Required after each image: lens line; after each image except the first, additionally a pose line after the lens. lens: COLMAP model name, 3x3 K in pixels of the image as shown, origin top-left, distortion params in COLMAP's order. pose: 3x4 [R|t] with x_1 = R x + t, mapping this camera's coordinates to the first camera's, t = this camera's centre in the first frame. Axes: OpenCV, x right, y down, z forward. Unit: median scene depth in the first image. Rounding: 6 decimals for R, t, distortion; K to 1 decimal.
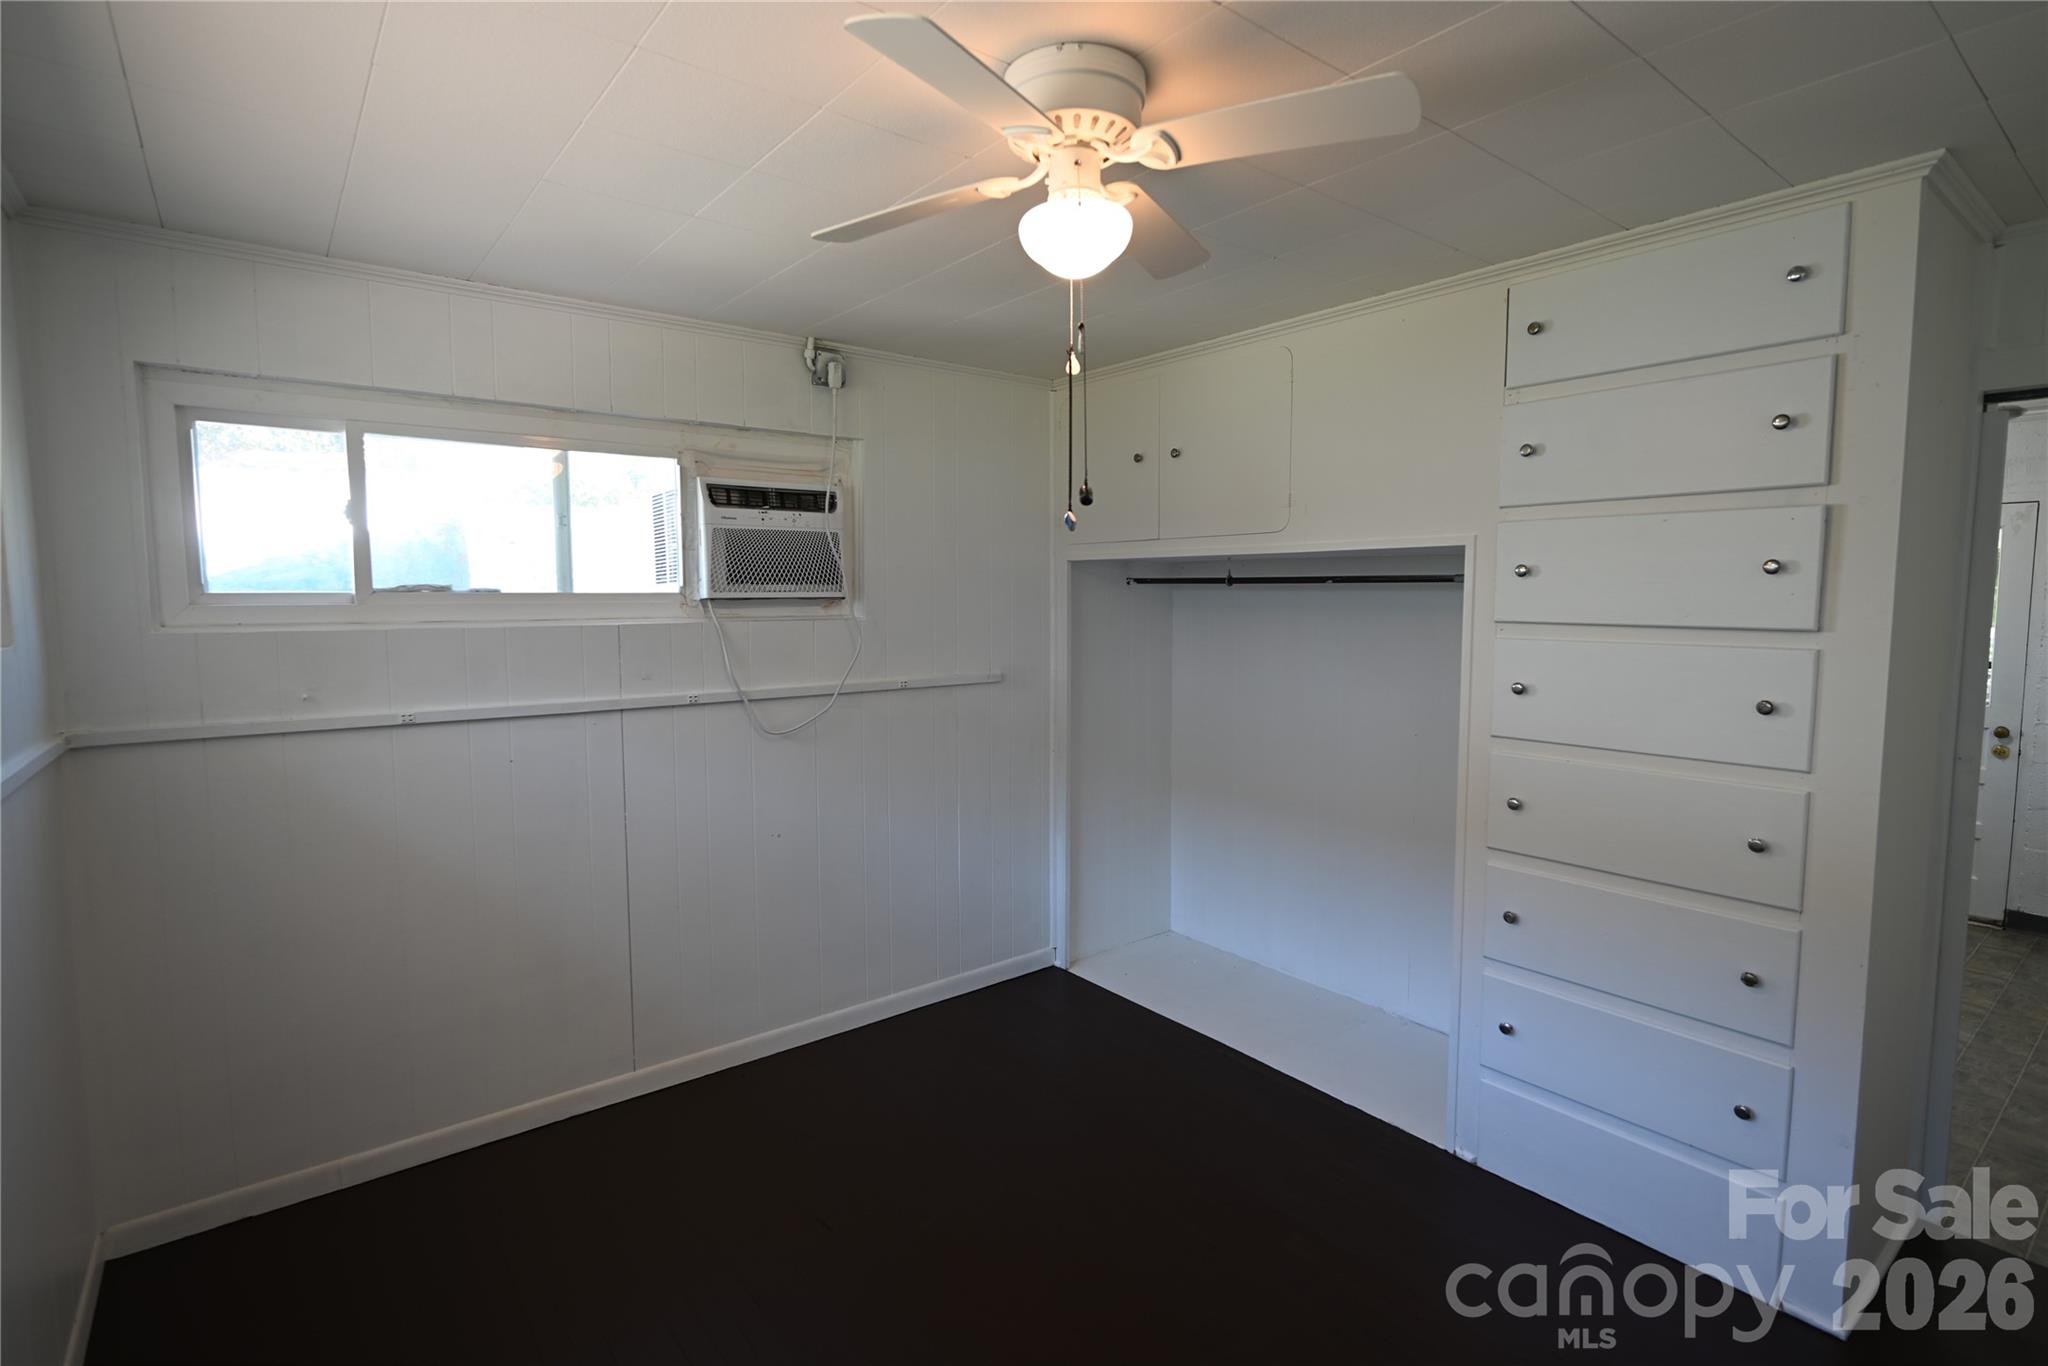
lens RADIAL K [[959.0, 0, 1024.0], [0, 959.0, 683.0], [0, 0, 1]] dist [0.000129, 0.000052]
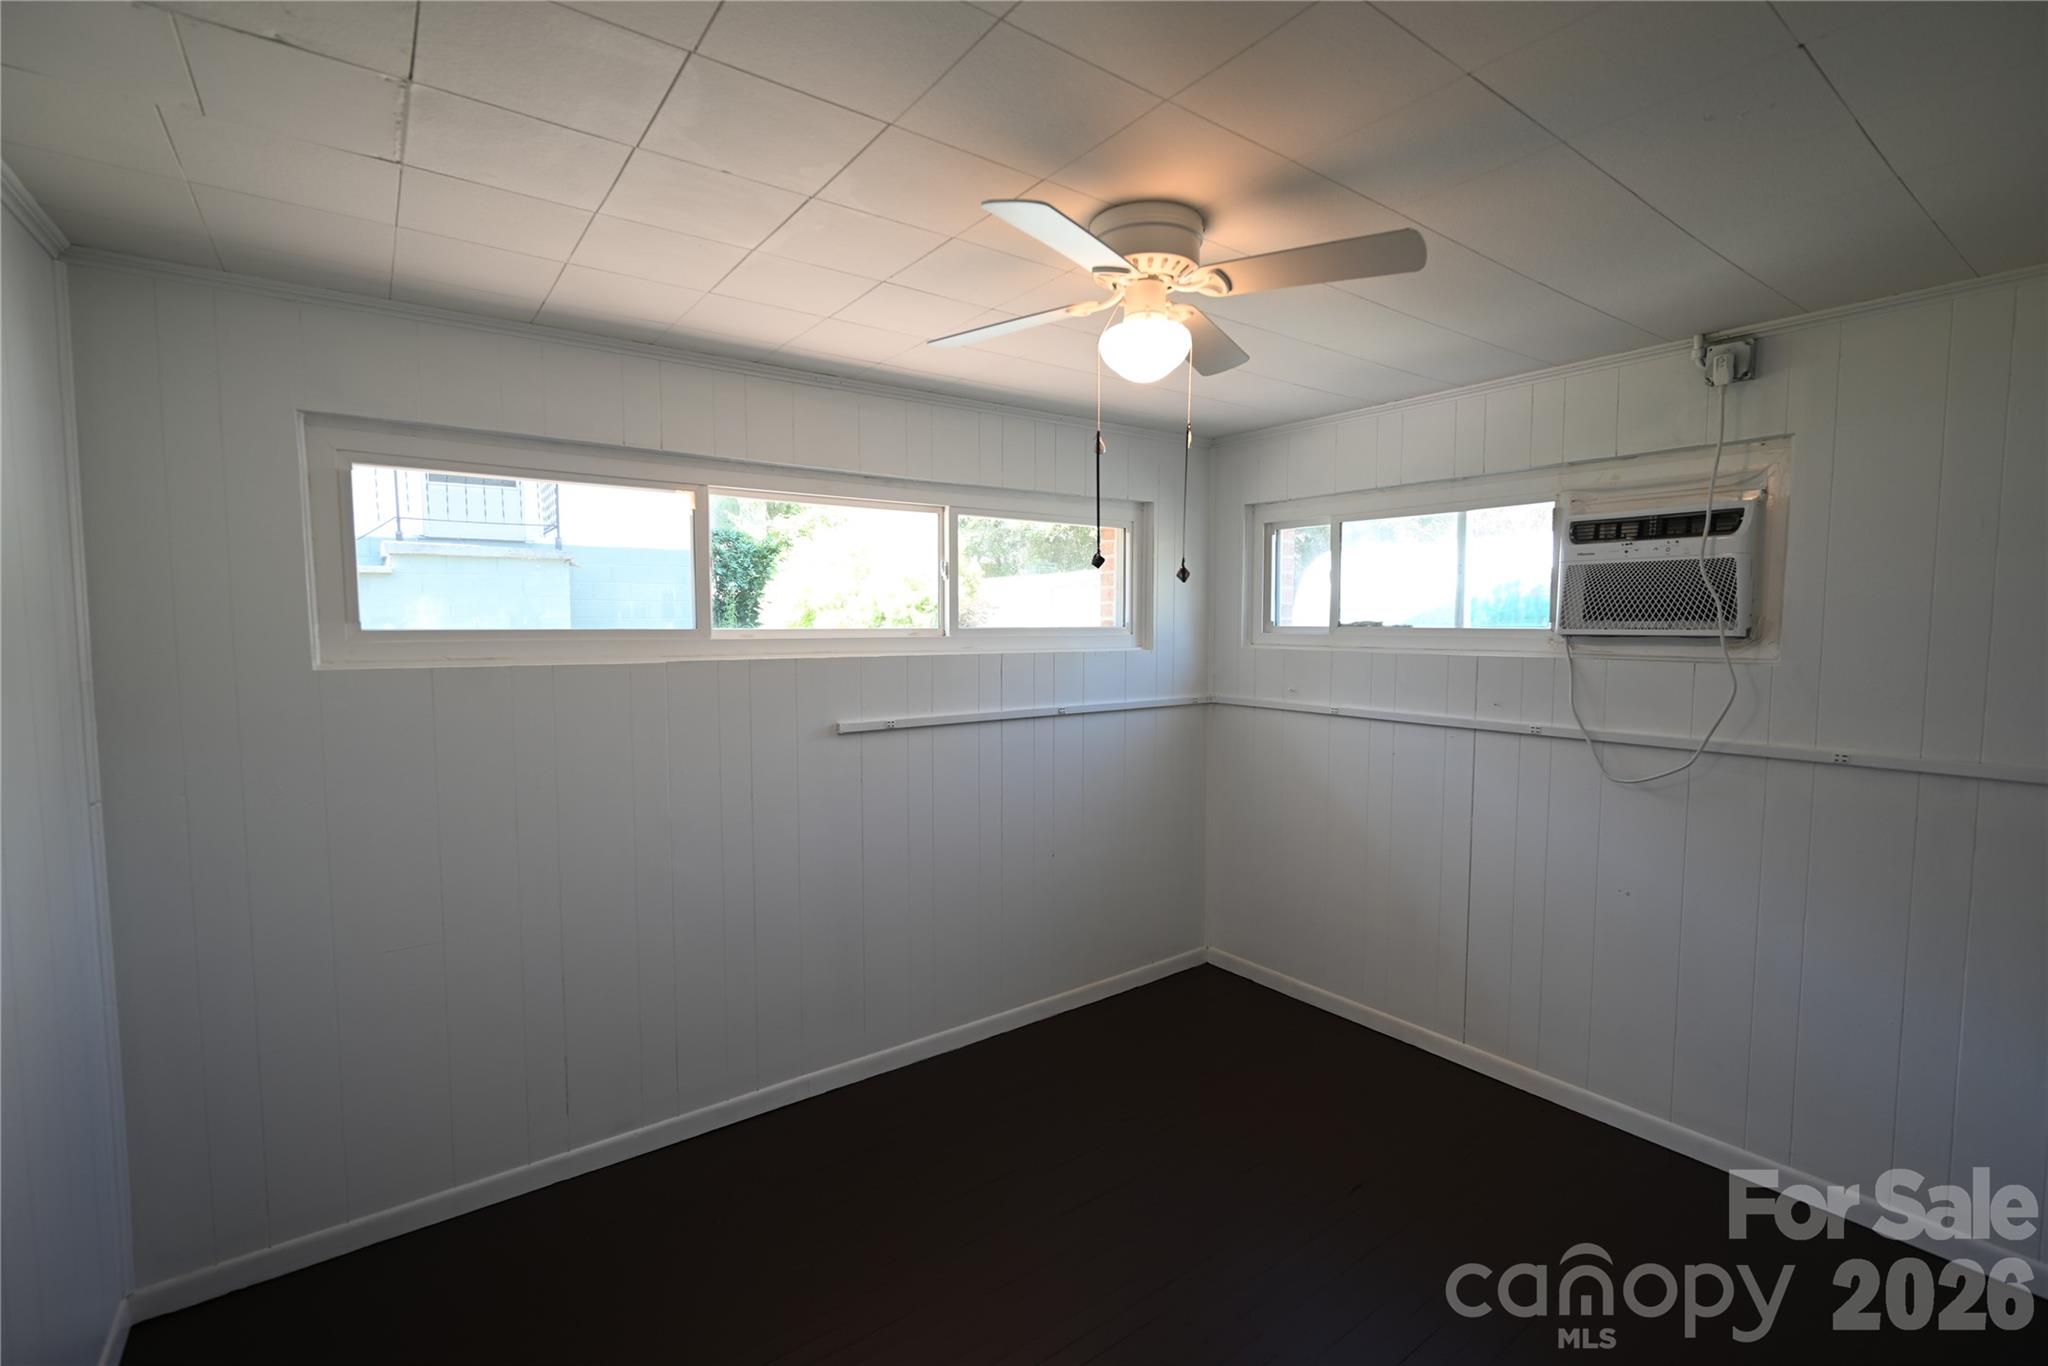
lens RADIAL K [[917.8, 0, 1038.7], [0, 917.8, 682.9], [0, 0, 1]] dist [0.001449, 0.000609]
pose [[-0.026030, 0.075384, -0.996815, 0.670100], [-0.088252, 0.993086, 0.077406, -0.064483], [0.995758, 0.089985, -0.019197, 0.474122]]
